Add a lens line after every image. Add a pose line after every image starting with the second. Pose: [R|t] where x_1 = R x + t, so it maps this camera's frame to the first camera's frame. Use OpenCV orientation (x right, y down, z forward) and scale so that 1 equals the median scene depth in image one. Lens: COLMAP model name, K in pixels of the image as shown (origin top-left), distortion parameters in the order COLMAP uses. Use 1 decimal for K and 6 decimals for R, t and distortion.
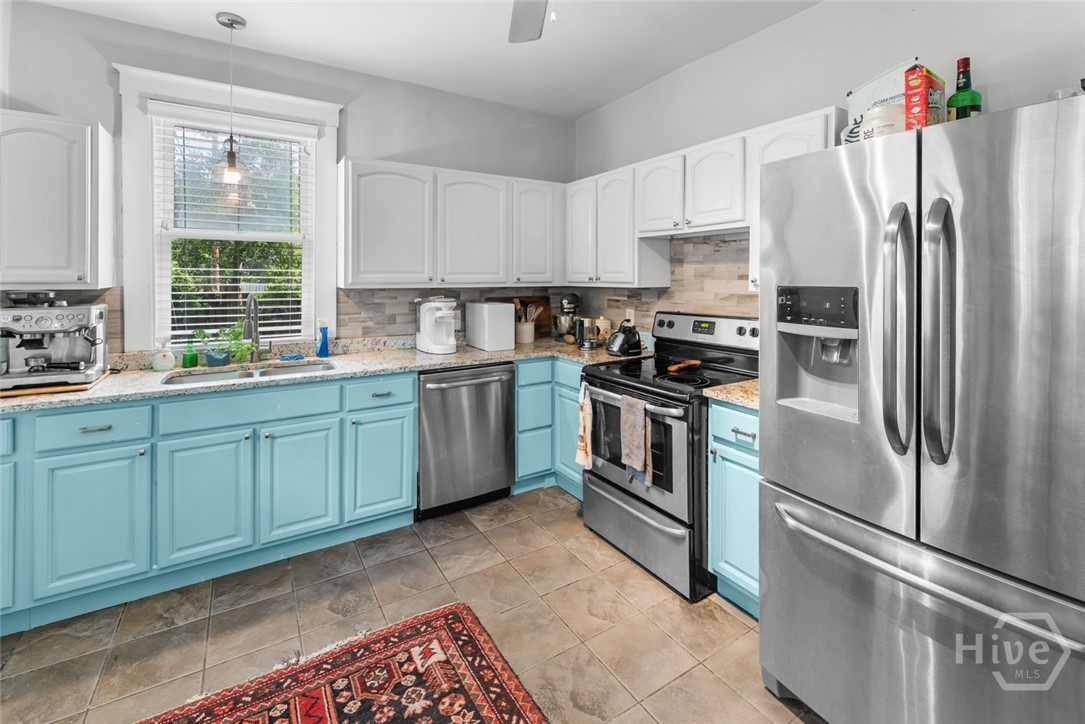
lens RADIAL K [[470.6, 0, 545.5], [0, 470.6, 276.7], [0, 0, 1]] dist [-0.001005, -0.000256]
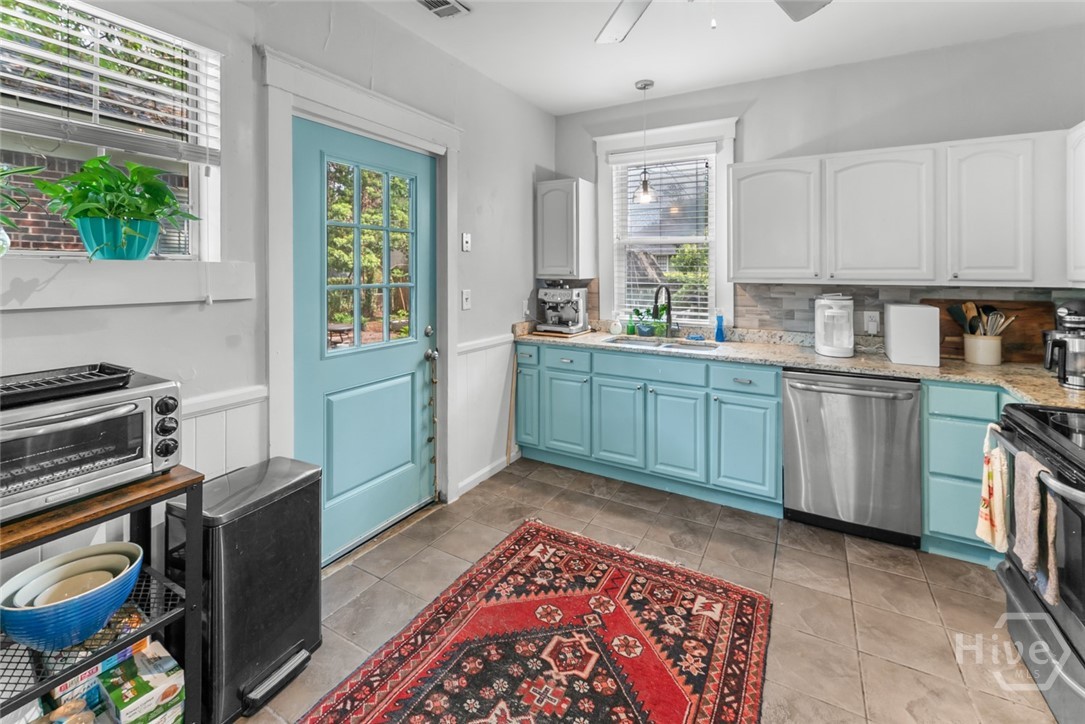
lens RADIAL K [[470.6, 0, 545.5], [0, 470.6, 276.7], [0, 0, 1]] dist [-0.001005, -0.000256]
pose [[0.477481, 0.011406, -0.878568, 0.397907], [-0.003151, 0.999932, 0.011269, 0.000322], [0.878637, -0.002612, 0.477484, 0.091734]]
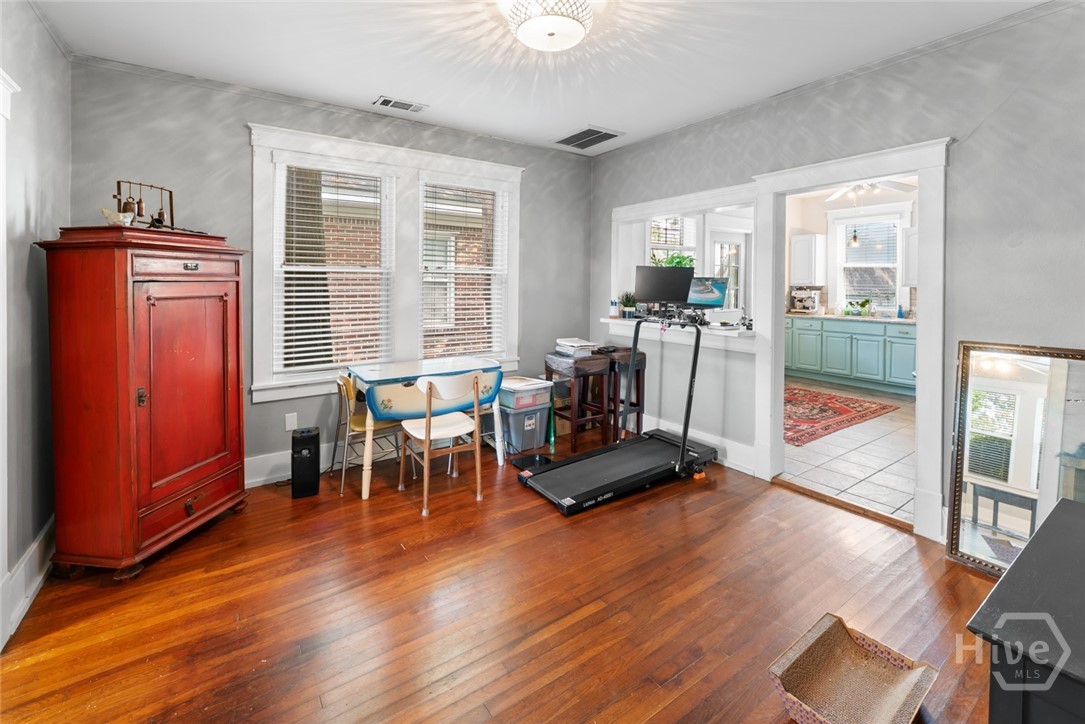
lens RADIAL K [[464.8, 0, 542.8], [0, 464.8, 294.4], [0, 0, 1]] dist [-0.000687, -0.000032]
pose [[0.048558, 0.026703, -0.998463, 1.925832], [0.000267, 0.999642, 0.026748, -0.001013], [0.998820, -0.001566, 0.048533, -0.925746]]
